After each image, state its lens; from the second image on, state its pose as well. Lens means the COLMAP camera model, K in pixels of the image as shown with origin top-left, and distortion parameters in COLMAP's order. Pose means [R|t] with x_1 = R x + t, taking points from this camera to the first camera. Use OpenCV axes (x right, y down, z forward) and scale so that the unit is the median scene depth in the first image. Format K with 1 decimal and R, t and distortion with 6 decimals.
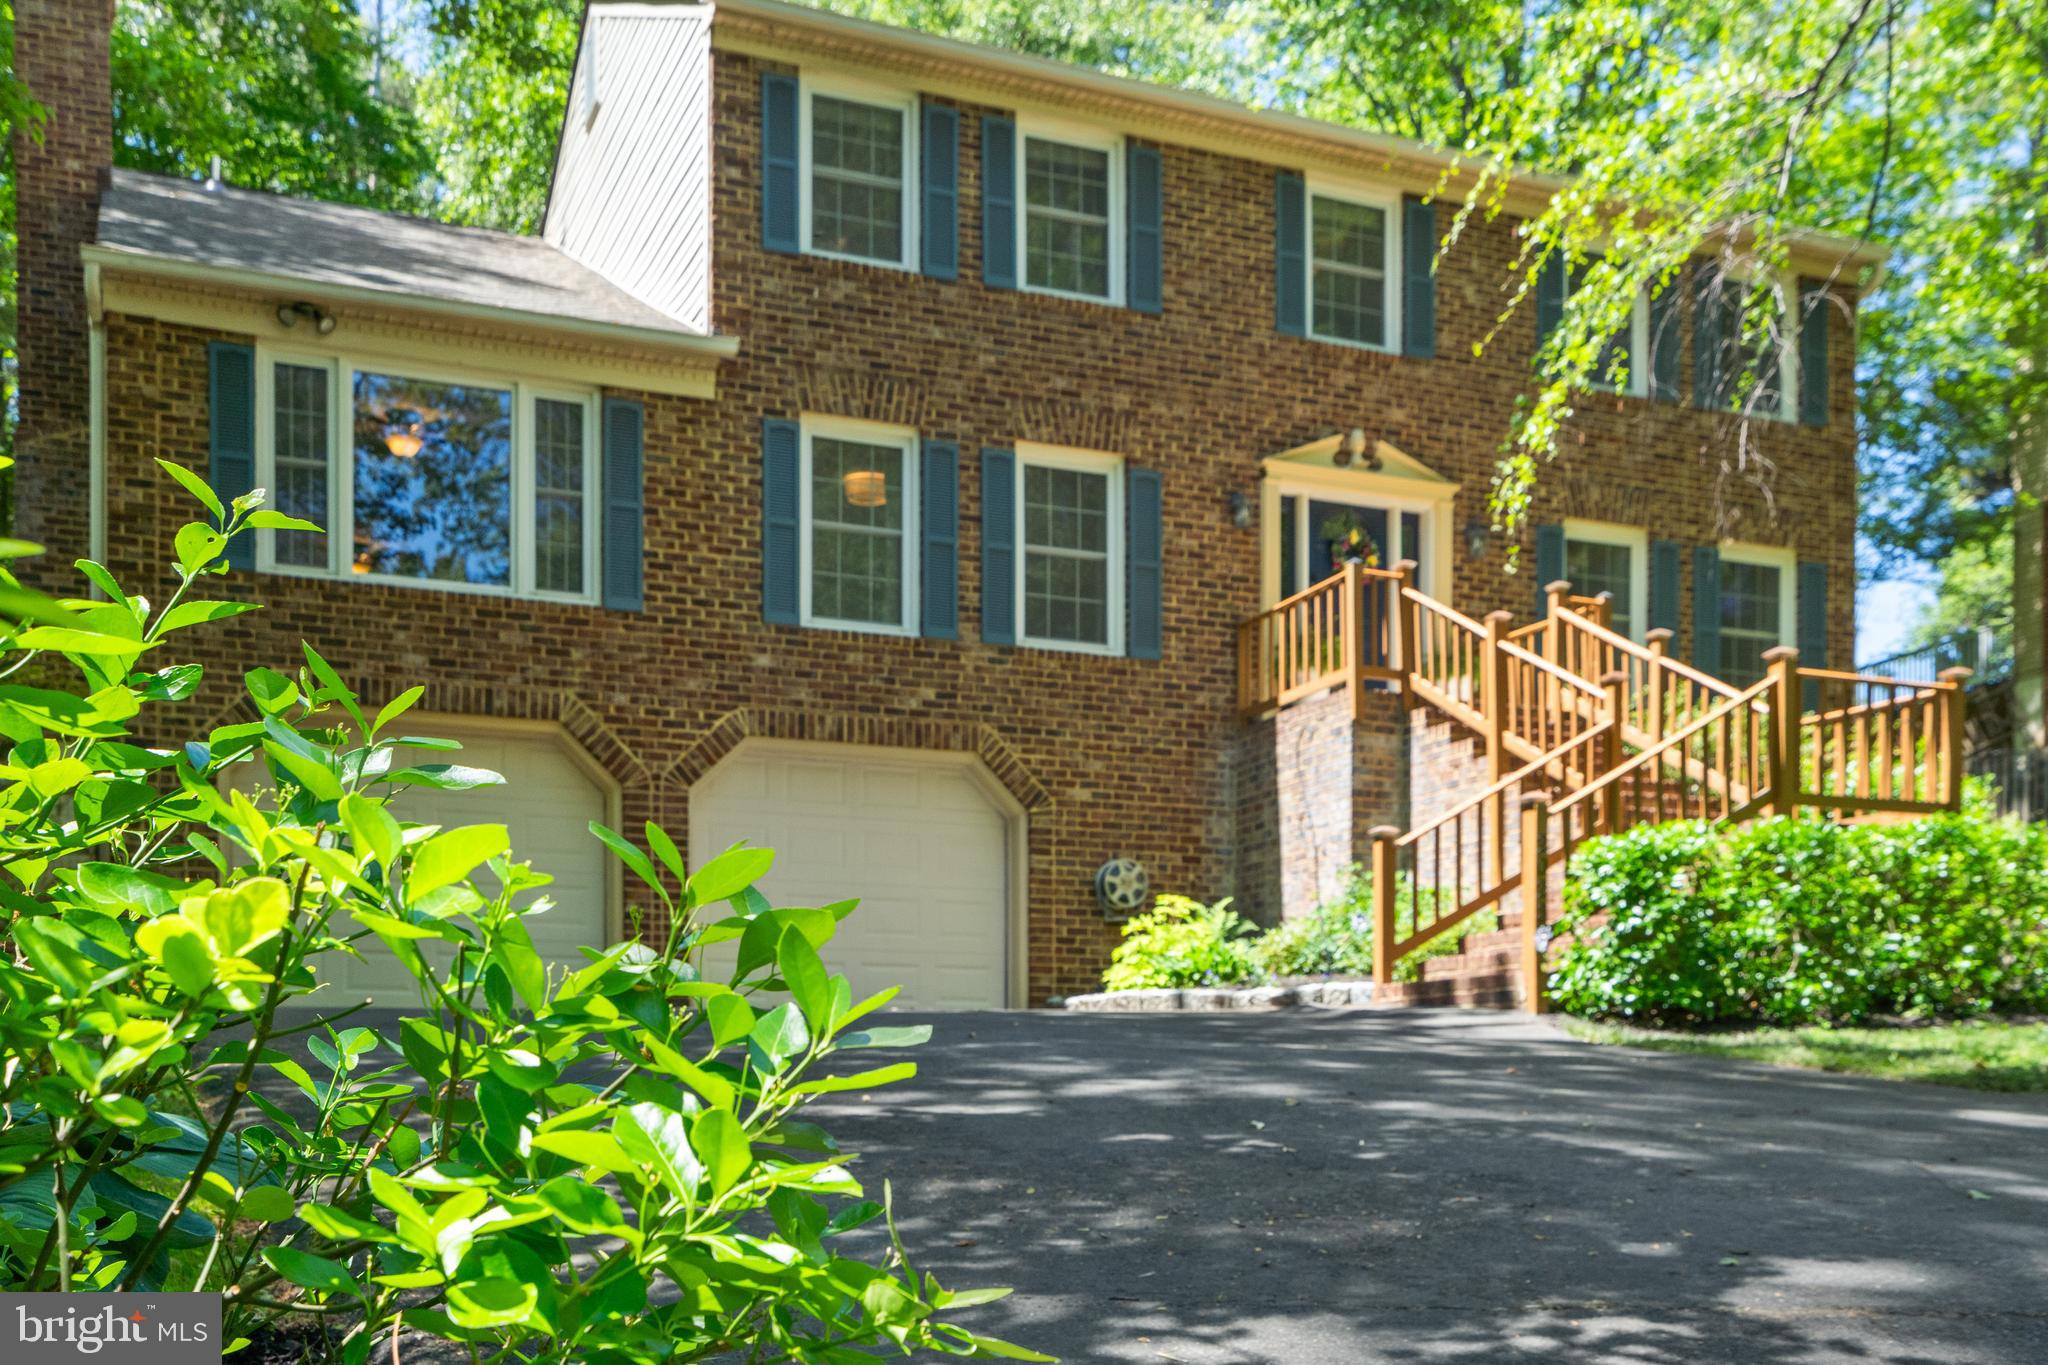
lens RADIAL K [[1988.2, 0, 1025.6], [0, 1988.2, 681.9], [0, 0, 1]] dist [0.001360, 0.000000]
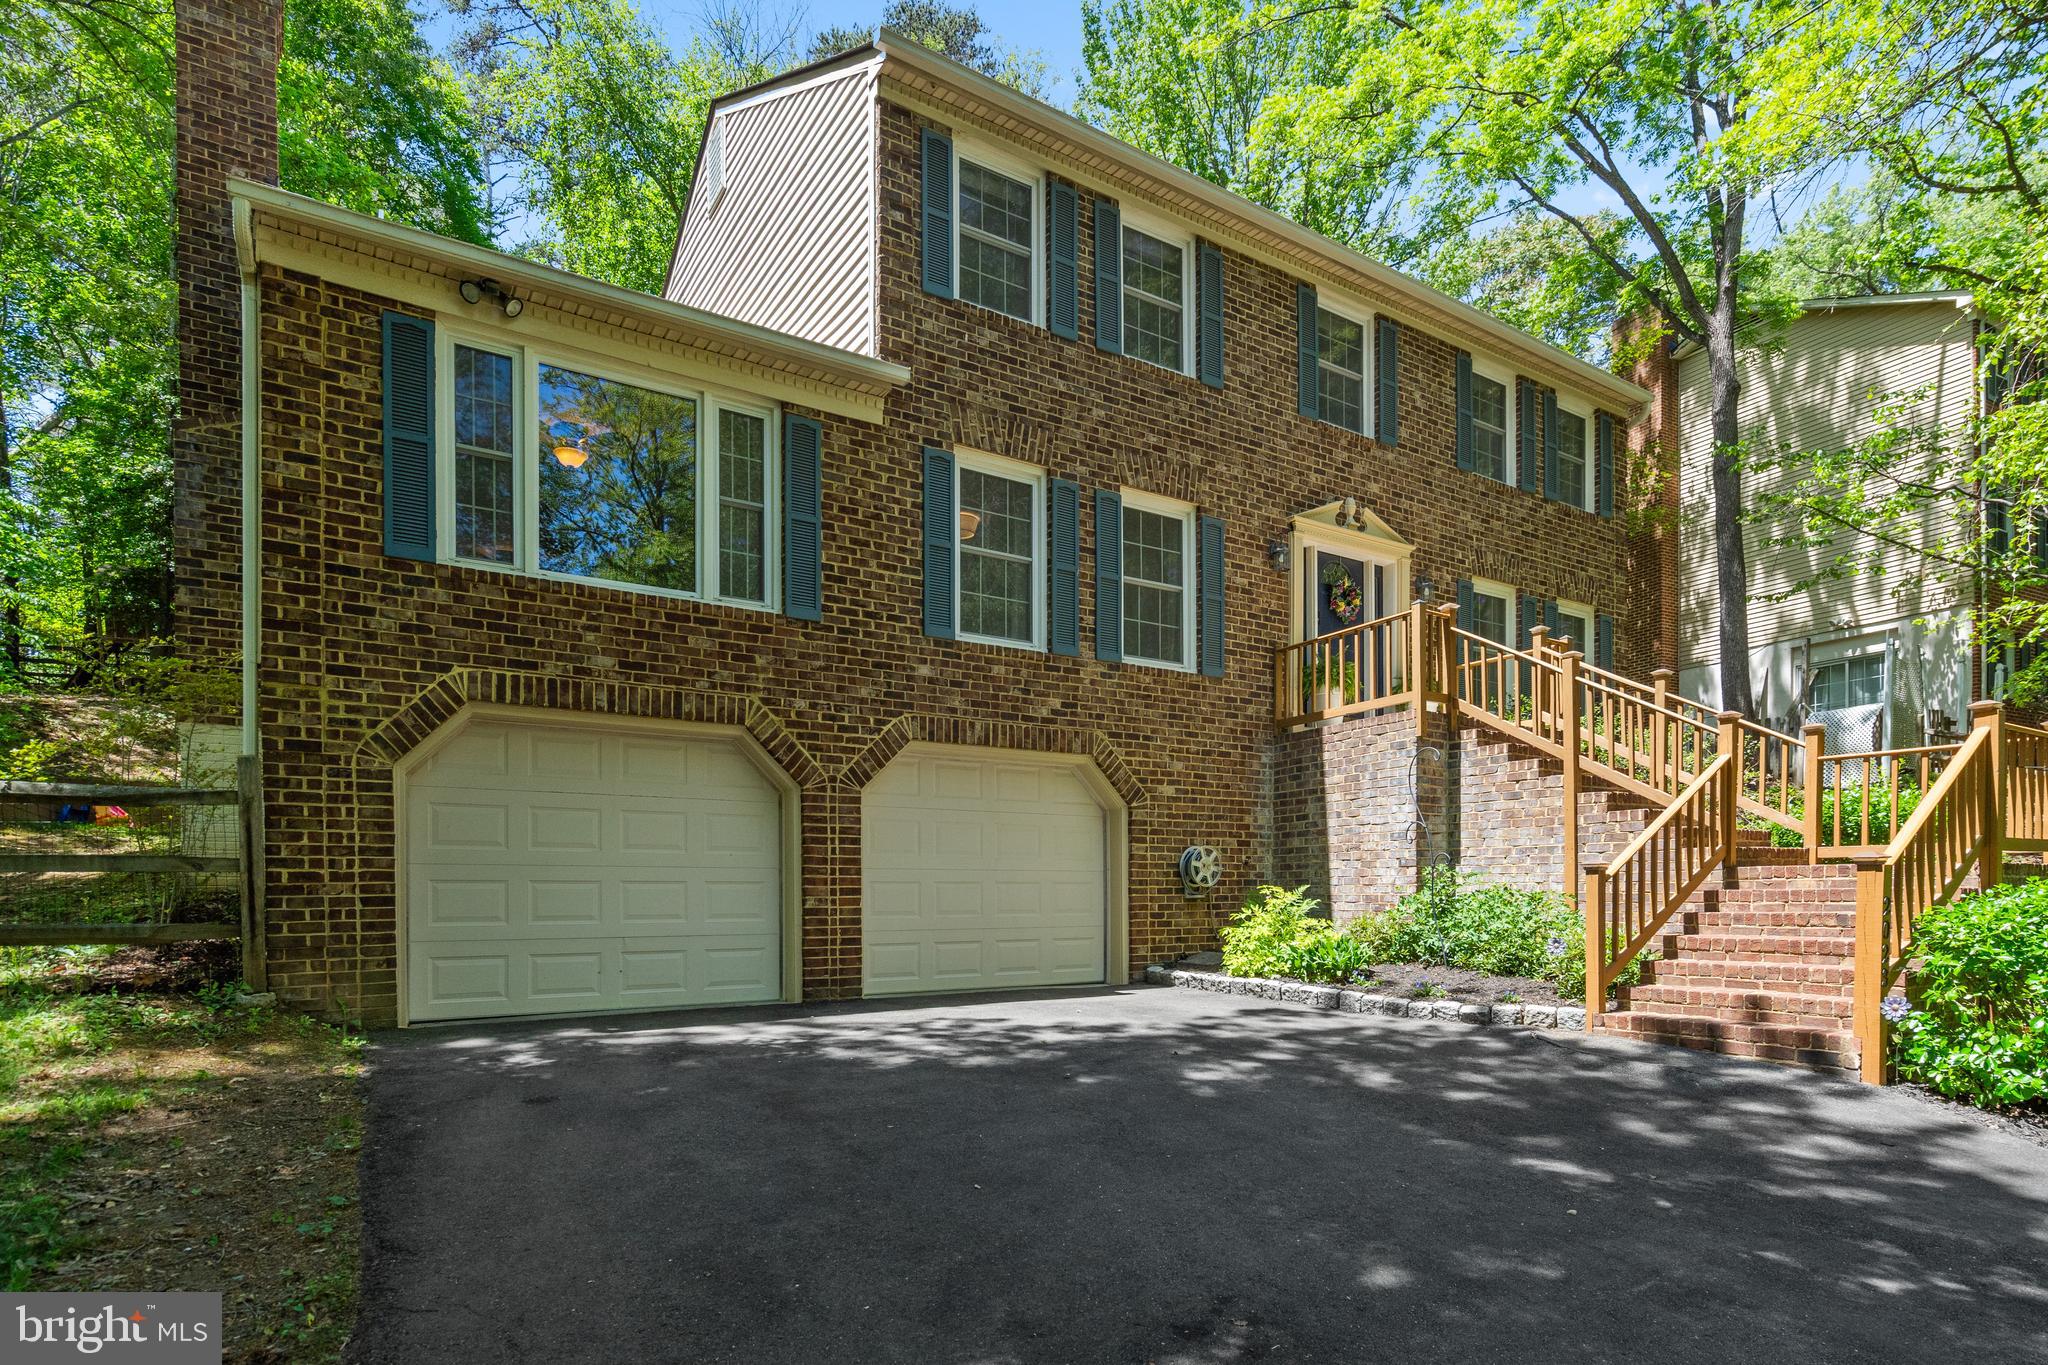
lens RADIAL K [[1038.6, 0, 971.3], [0, 1038.6, 725.6], [0, 0, 1]] dist [-0.000061, 0.000084]
pose [[0.989962, 0.025225, 0.139062, -0.178483], [-0.033540, 0.997766, 0.057779, -0.013966], [-0.137294, -0.061863, 0.988597, 0.418369]]
